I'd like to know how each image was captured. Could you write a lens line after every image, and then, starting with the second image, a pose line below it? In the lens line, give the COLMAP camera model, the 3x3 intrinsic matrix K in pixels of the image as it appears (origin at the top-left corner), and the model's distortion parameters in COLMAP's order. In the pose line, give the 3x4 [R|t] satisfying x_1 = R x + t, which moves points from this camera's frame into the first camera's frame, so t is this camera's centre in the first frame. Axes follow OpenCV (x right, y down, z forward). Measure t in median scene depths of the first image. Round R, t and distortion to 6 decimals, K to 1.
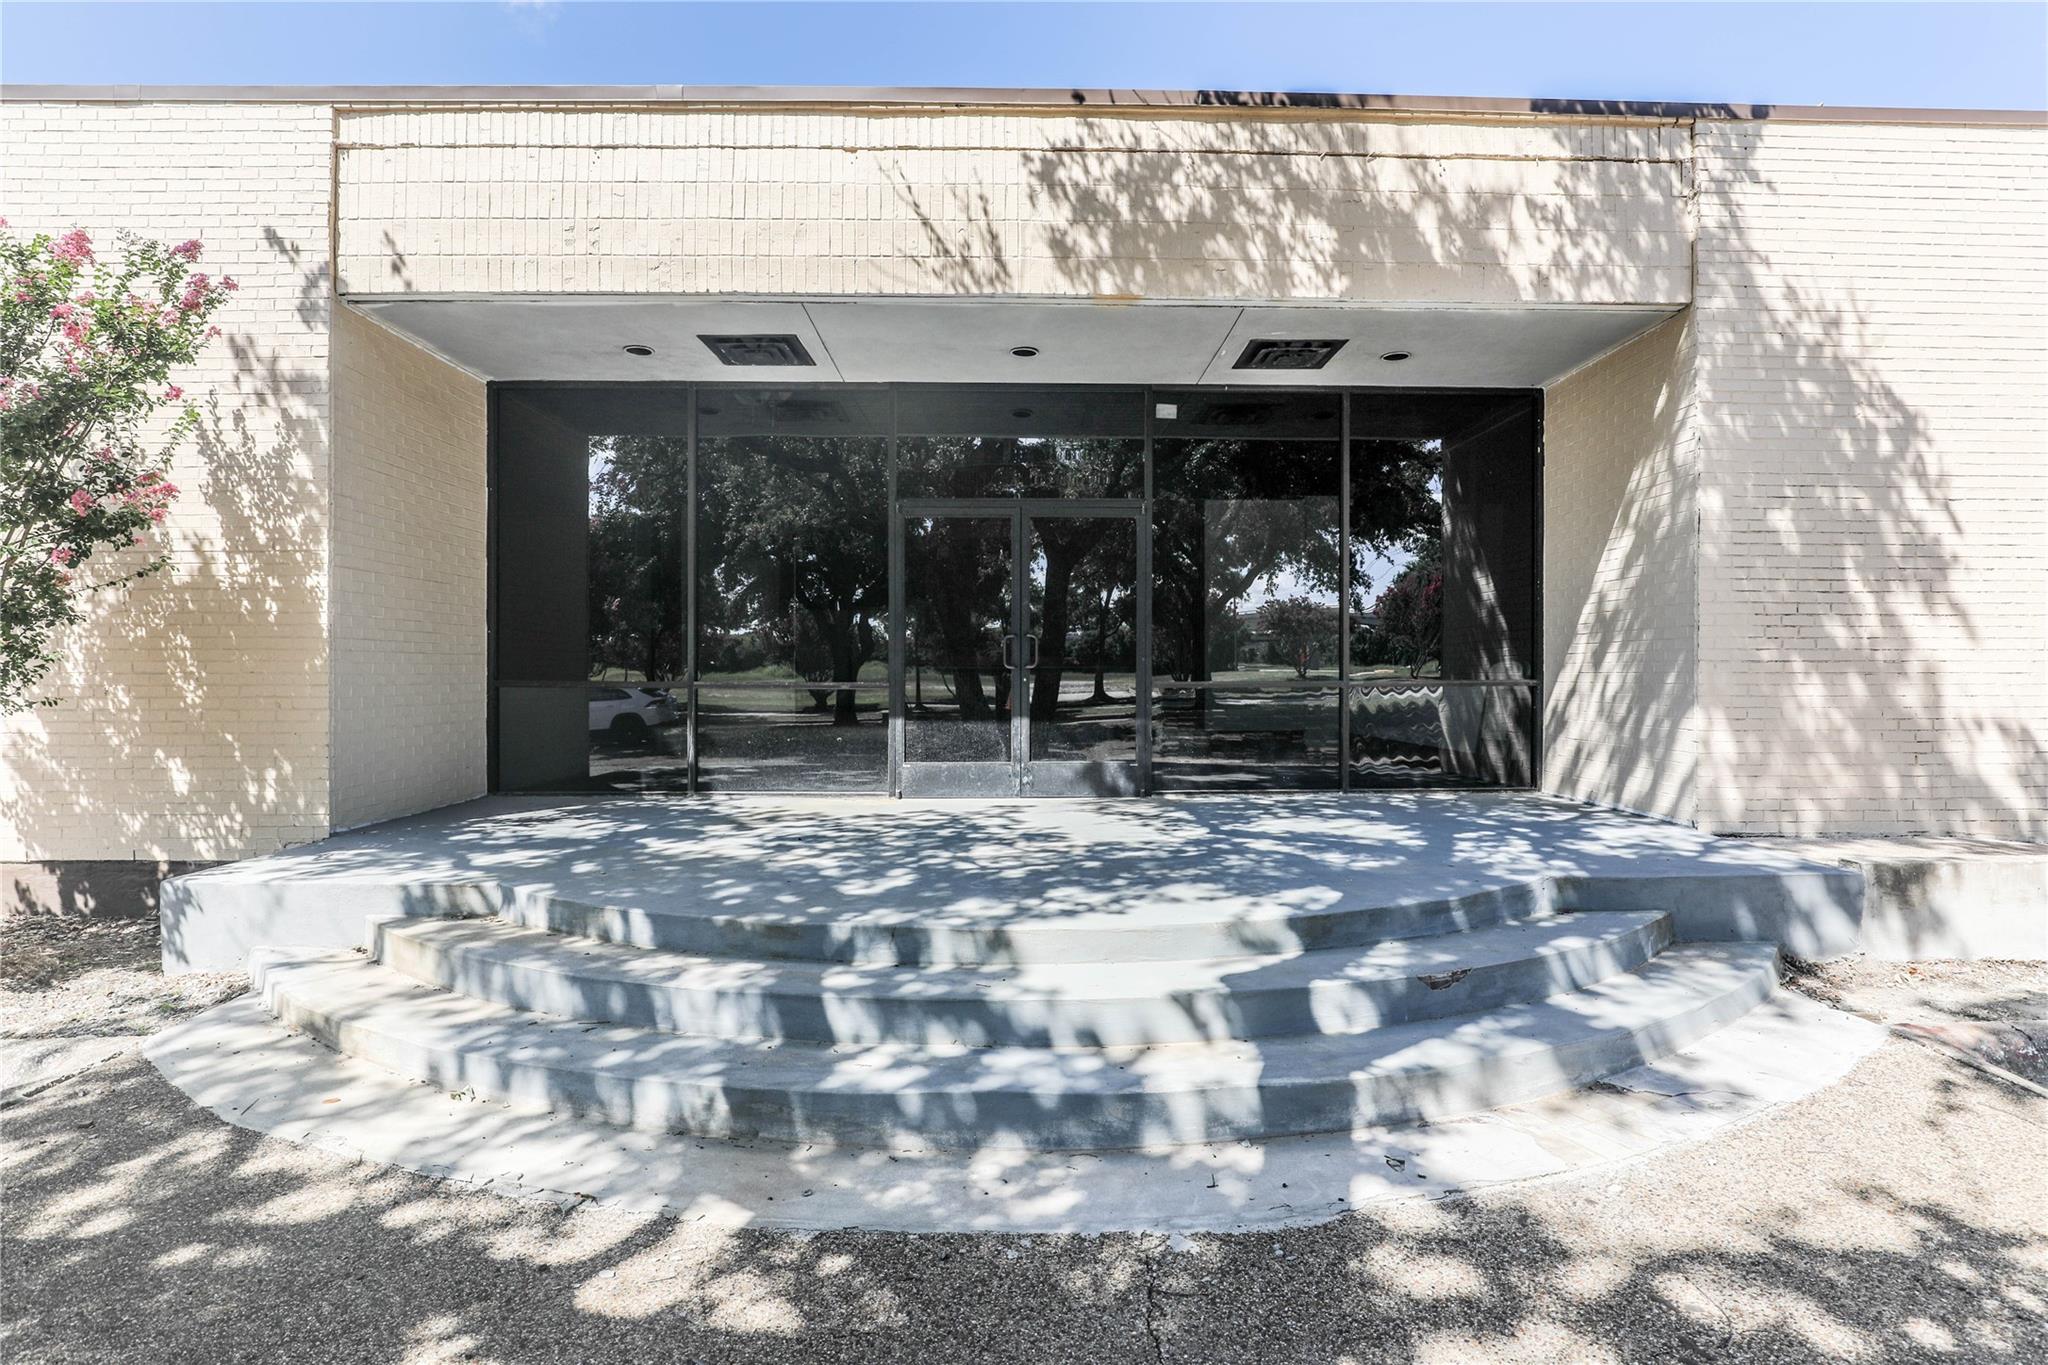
lens RADIAL K [[1109.3, 0, 1030.8], [0, 1109.3, 678.4], [0, 0, 1]] dist [-0.001479, 0.000440]
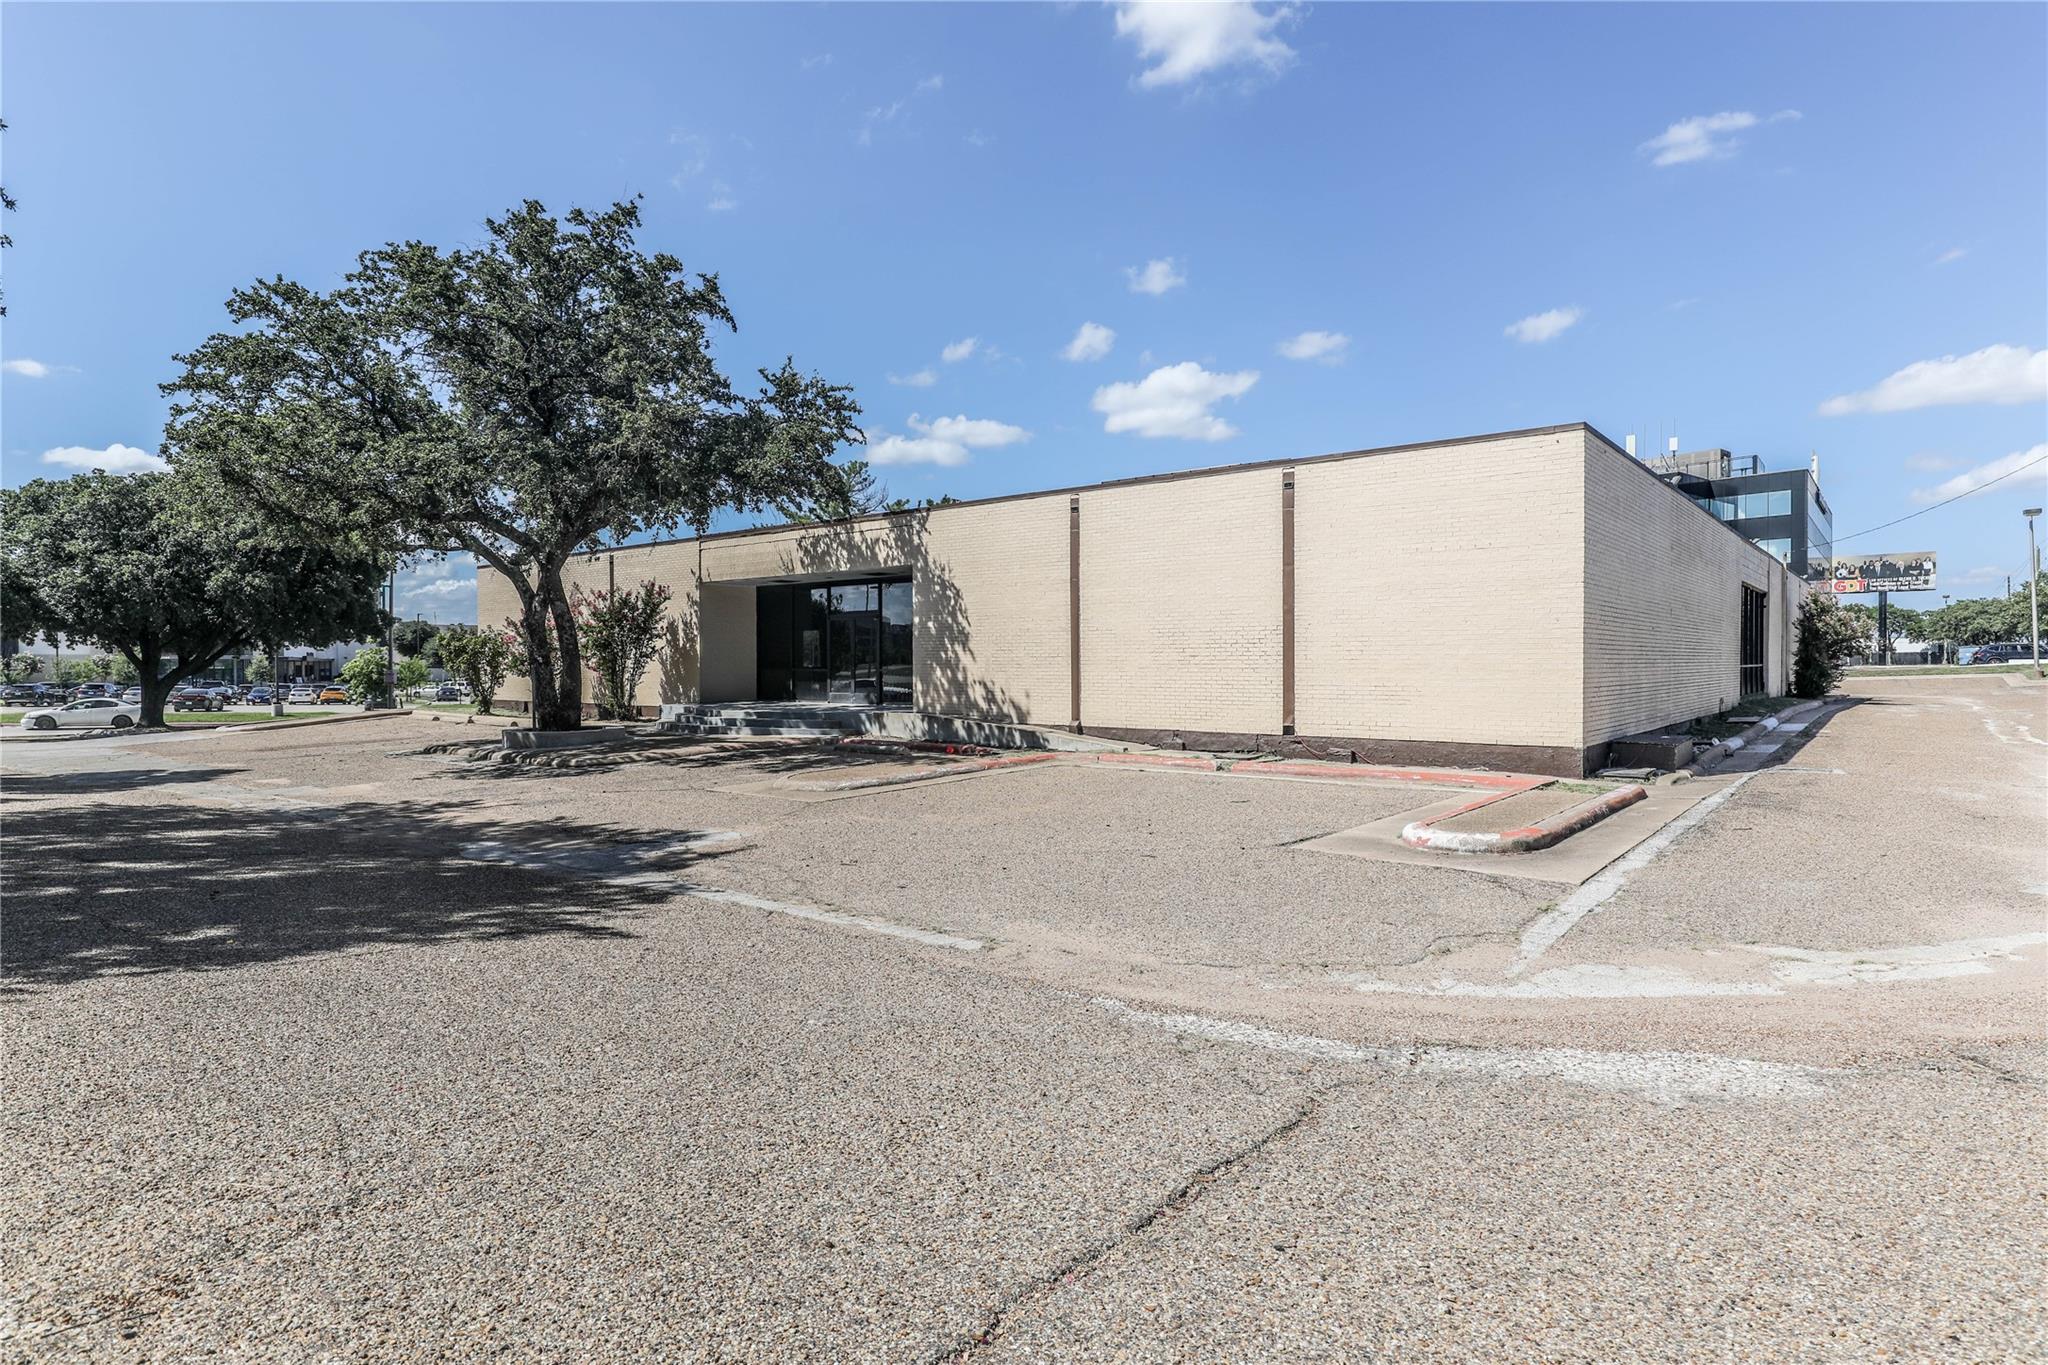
lens RADIAL K [[1171.4, 0, 1024.3], [0, 1171.4, 681.5], [0, 0, 1]] dist [-0.000050, 0.000002]
pose [[0.731669, -0.001011, 0.681659, -1.805252], [-0.000759, 0.999997, 0.002297, 0.029614], [-0.681659, -0.002198, 0.731666, -2.108664]]
